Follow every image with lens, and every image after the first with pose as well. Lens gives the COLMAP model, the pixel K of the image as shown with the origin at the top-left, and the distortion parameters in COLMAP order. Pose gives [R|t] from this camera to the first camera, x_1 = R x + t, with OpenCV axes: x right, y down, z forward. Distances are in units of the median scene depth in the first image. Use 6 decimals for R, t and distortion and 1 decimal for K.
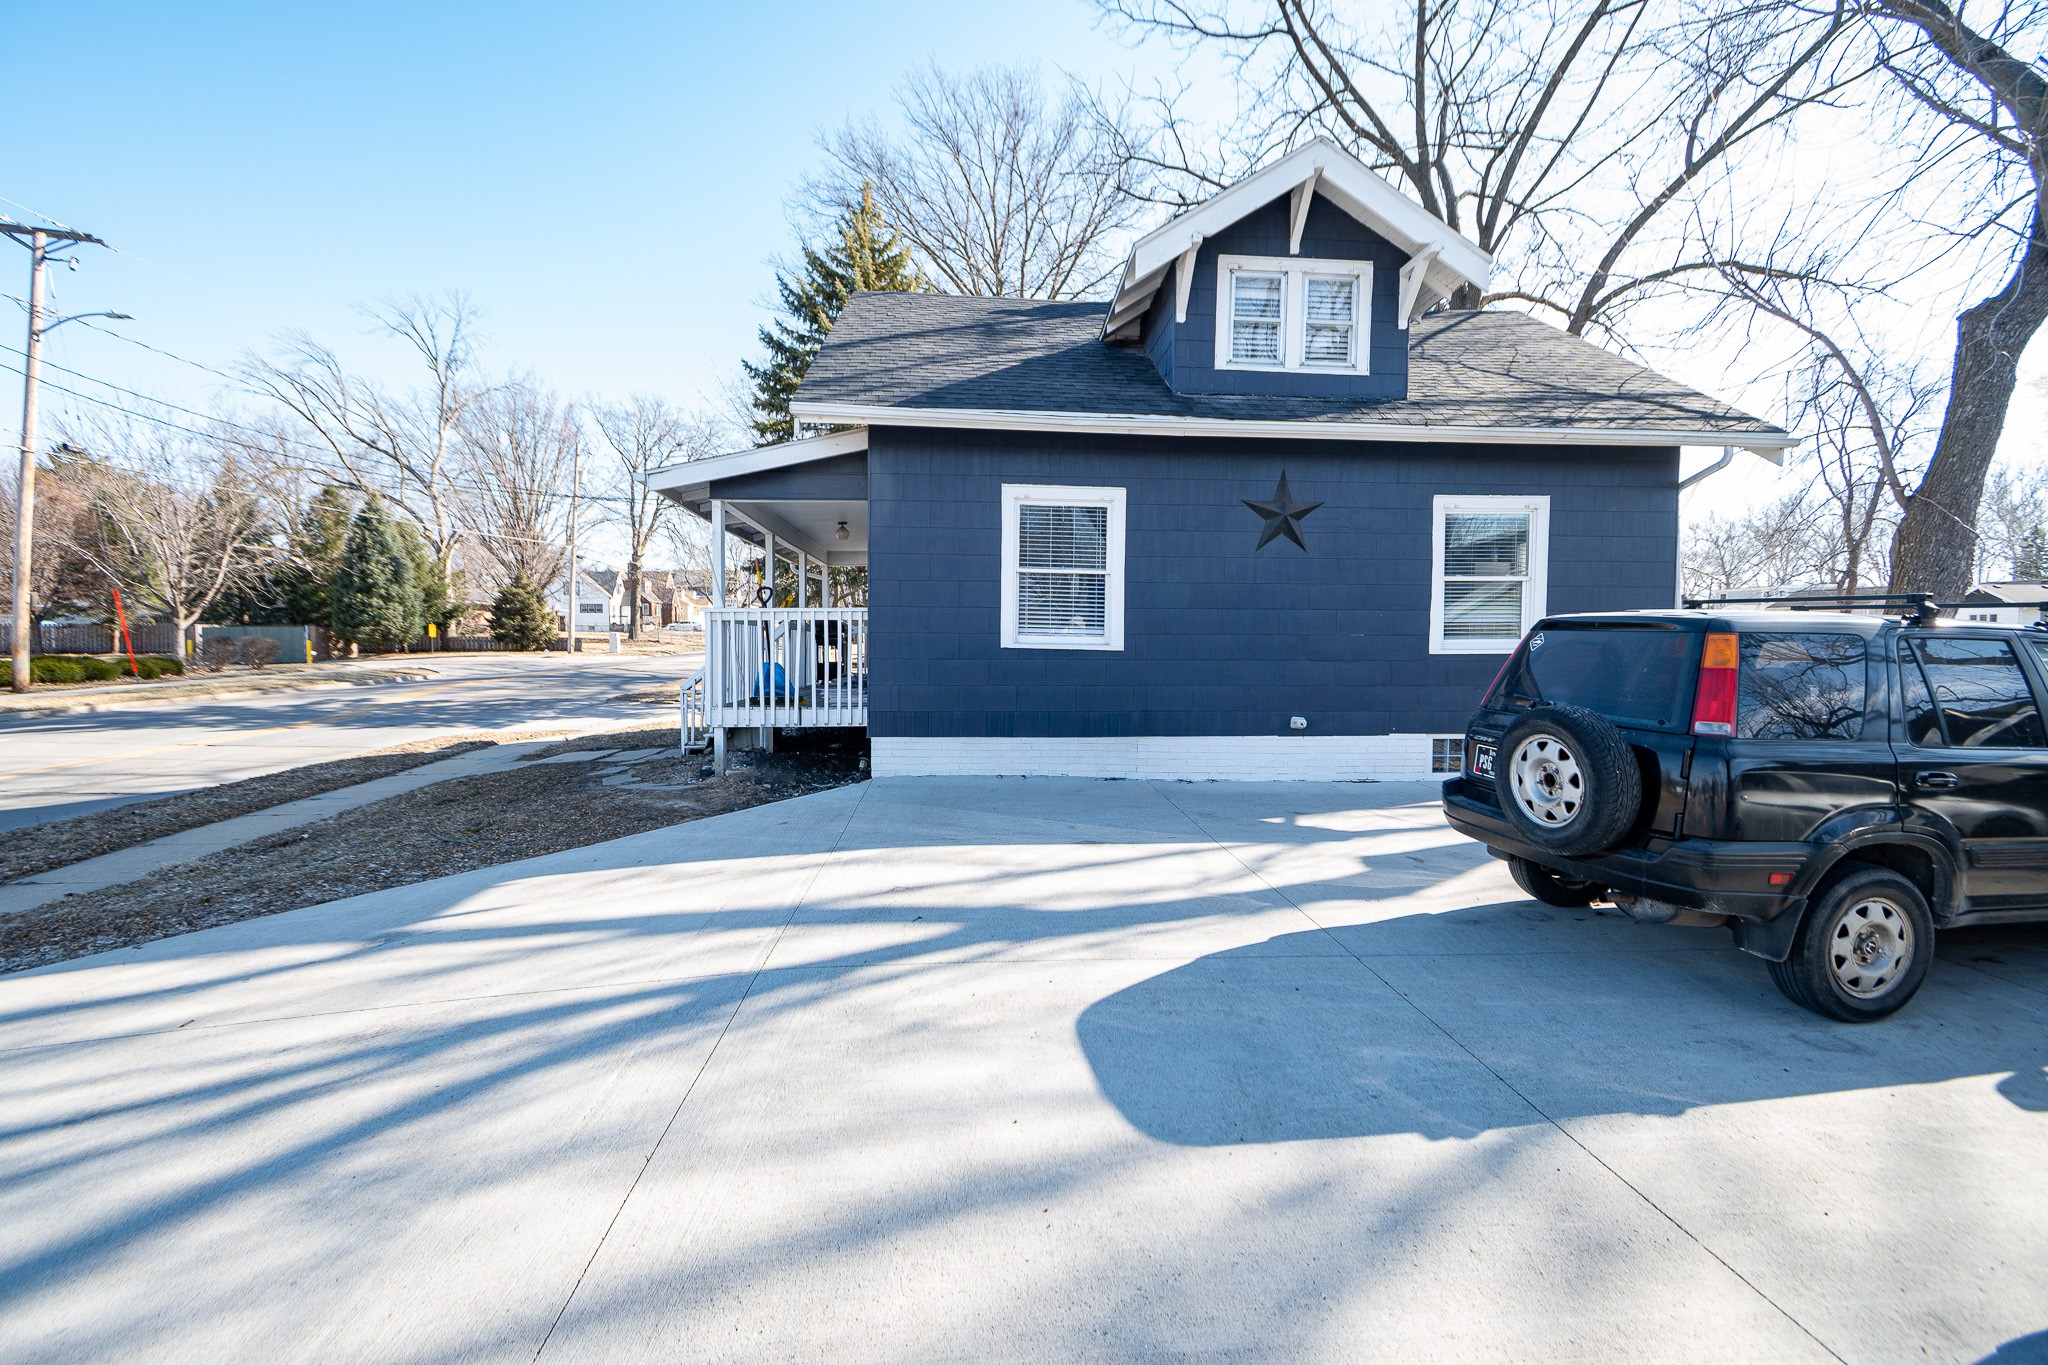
lens RADIAL K [[879.9, 0, 1018.0], [0, 879.9, 647.5], [0, 0, 1]] dist [0.002647, -0.000040]
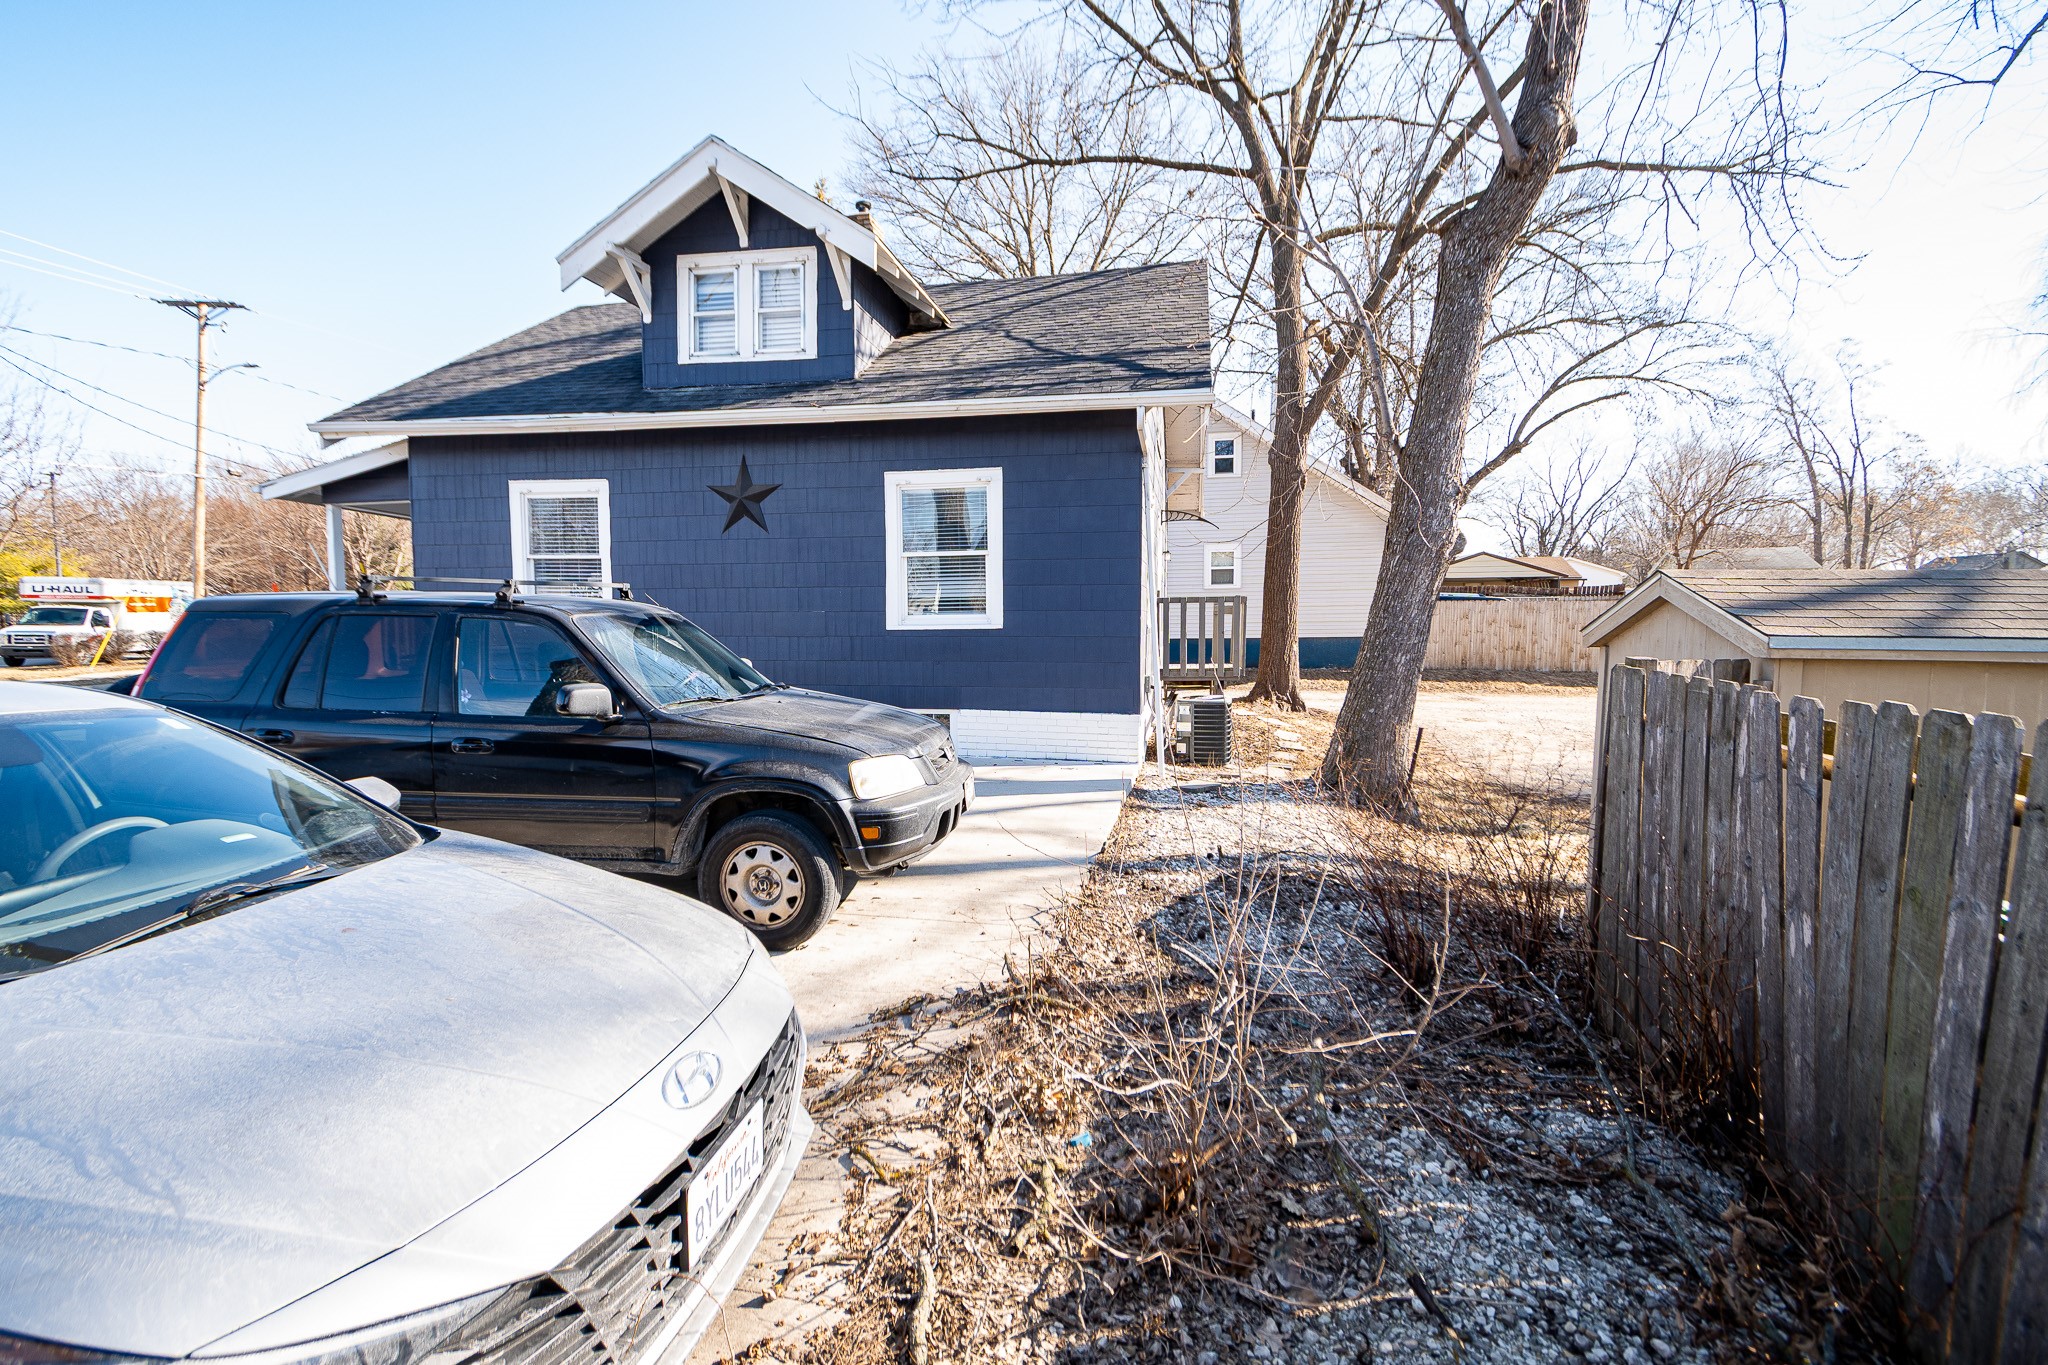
lens RADIAL K [[901.4, 0, 1022.8], [0, 901.4, 680.4], [0, 0, 1]] dist [0.007583, -0.004497]
pose [[0.973045, 0.003566, -0.230587, 0.887025], [0.007832, 0.998793, 0.048498, 0.020699], [0.230481, -0.048997, 0.971842, 0.001503]]
